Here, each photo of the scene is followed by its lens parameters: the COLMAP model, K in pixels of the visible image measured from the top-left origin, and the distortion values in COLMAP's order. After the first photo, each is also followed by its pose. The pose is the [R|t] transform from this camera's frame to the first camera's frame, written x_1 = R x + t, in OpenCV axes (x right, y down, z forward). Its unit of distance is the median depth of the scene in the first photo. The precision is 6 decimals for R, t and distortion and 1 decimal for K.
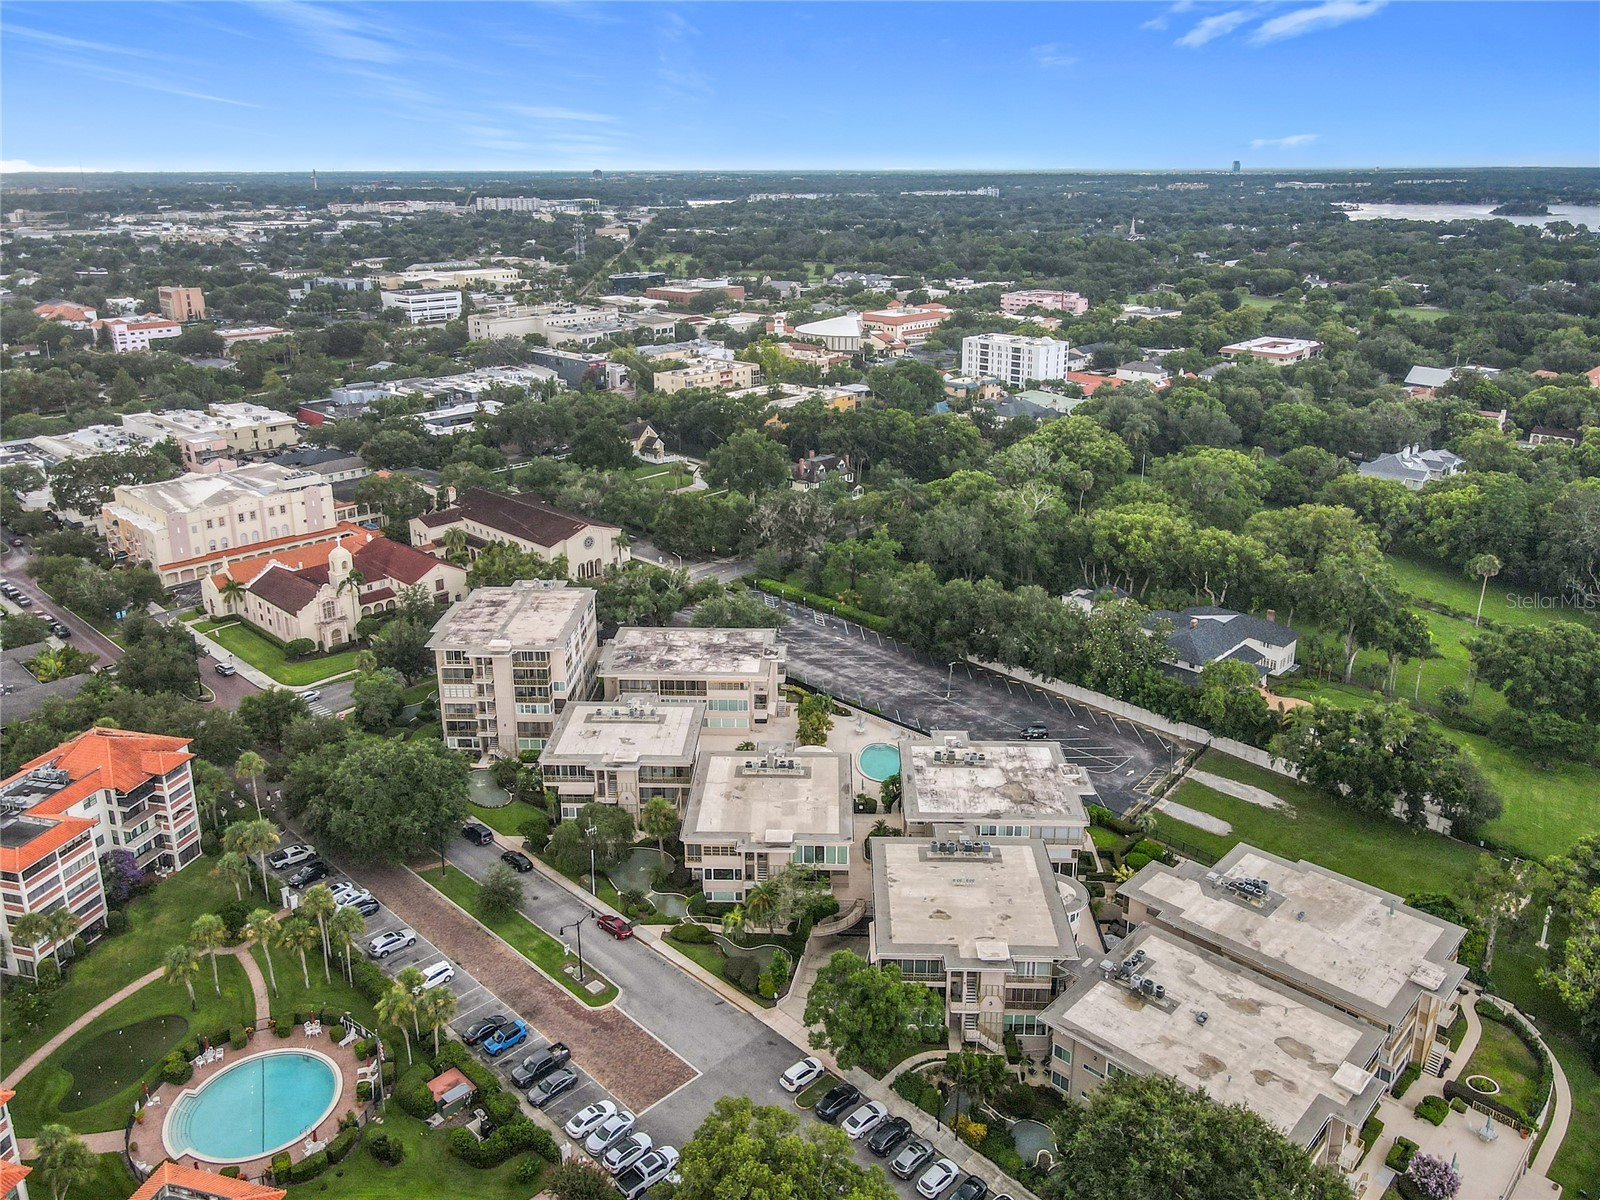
lens RADIAL K [[1153.0, 0, 801.2], [0, 1153.0, 631.1], [0, 0, 1]] dist [0.002990, 0.007166]
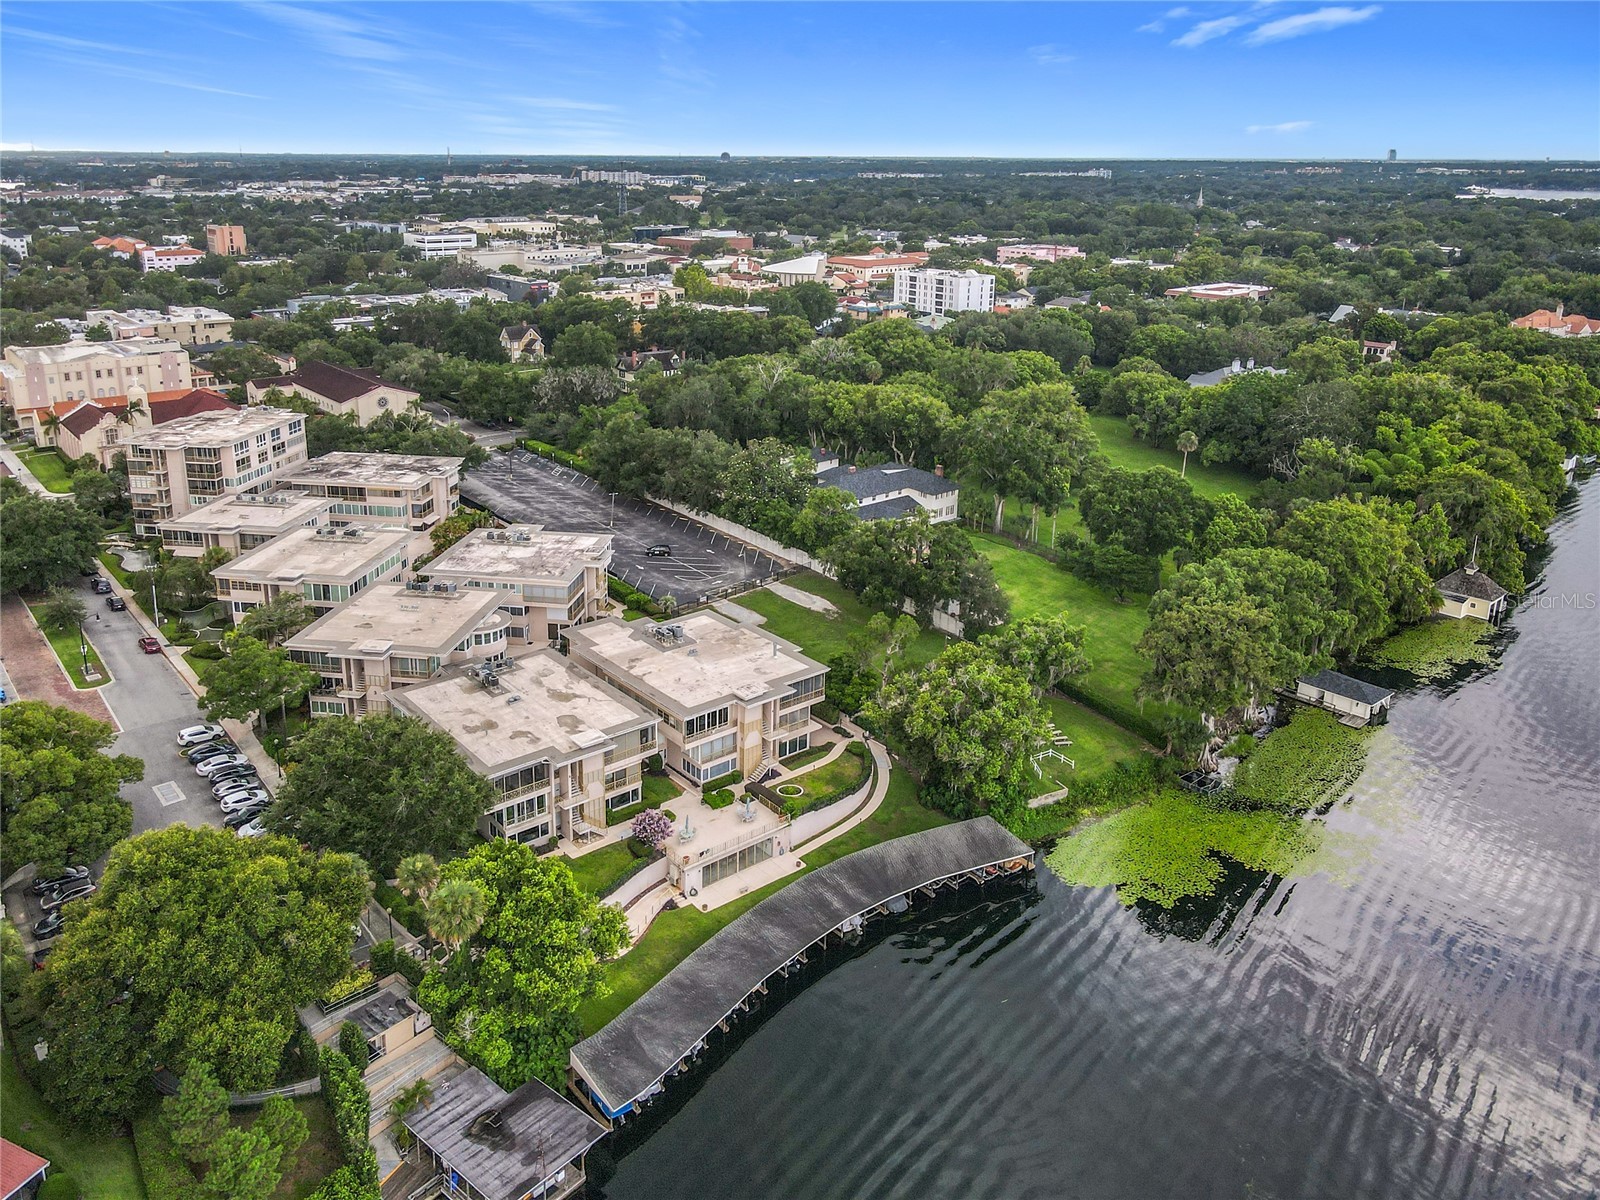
lens RADIAL K [[1180.4, 0, 806.4], [0, 1180.4, 596.9], [0, 0, 1]] dist [0.007712, 0.005965]
pose [[0.992602, 0.051641, -0.109886, 0.416348], [-0.054661, 0.998201, -0.024646, 0.135245], [0.108416, 0.030470, 0.993639, -0.074216]]
